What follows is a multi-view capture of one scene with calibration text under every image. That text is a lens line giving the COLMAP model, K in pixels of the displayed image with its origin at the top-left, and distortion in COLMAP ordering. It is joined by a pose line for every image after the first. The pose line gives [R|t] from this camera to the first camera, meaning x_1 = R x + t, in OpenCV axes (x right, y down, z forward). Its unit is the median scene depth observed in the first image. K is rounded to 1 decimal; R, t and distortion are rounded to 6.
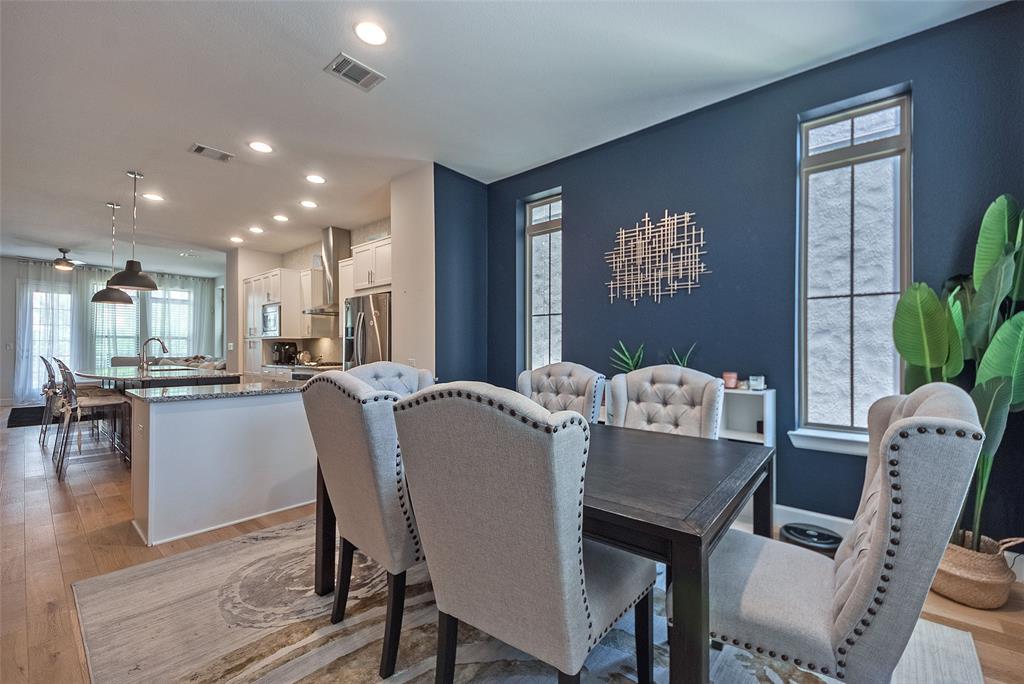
lens RADIAL K [[424.3, 0, 512.0], [0, 424.3, 342.0], [0, 0, 1]] dist [-0.000259, -0.000083]
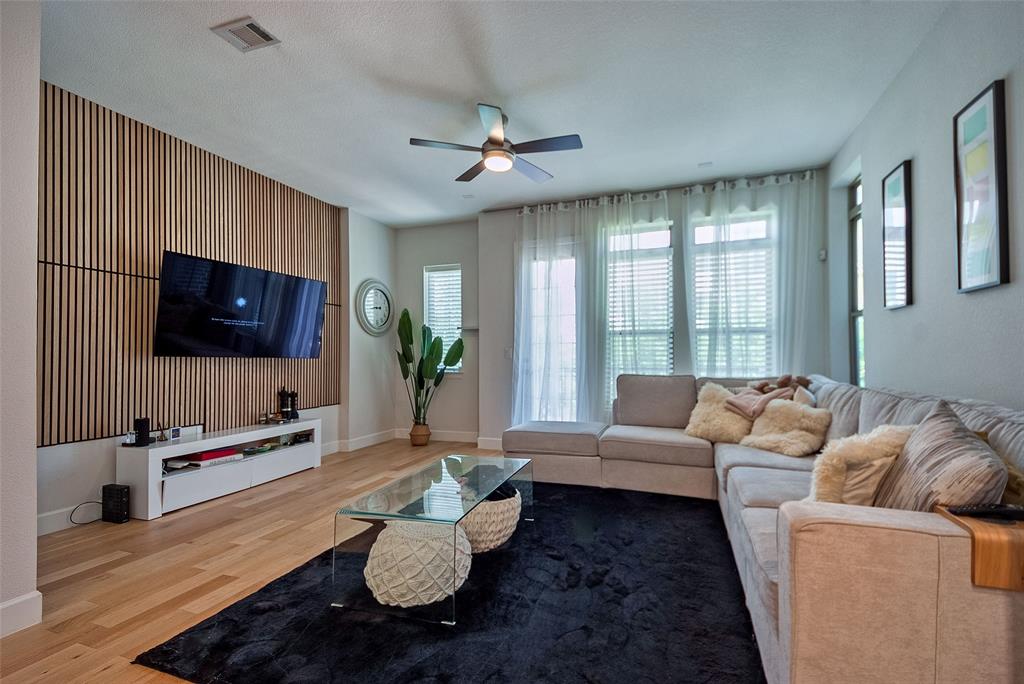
lens RADIAL K [[474.3, 0, 512.0], [0, 474.3, 342.0], [0, 0, 1]] dist [-0.000146, -0.000097]
pose [[0.388105, -0.030792, -0.921100, -0.492489], [0.010759, 0.999525, -0.028881, 0.013624], [0.921552, 0.001299, 0.388252, 0.667988]]
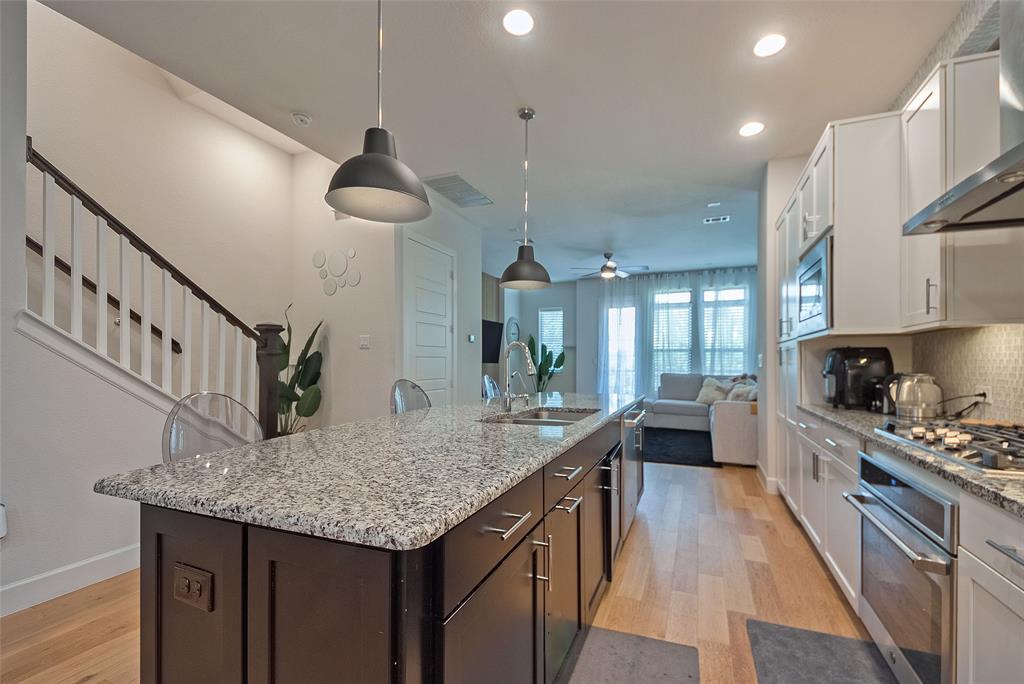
lens RADIAL K [[441.5, 0, 516.7], [0, 441.5, 354.8], [0, 0, 1]] dist [-0.000697, -0.000154]
pose [[0.335972, -0.012030, -0.941795, -0.188602], [0.004246, 0.999928, -0.011257, 0.006639], [0.941862, -0.000217, 0.335999, 0.407288]]
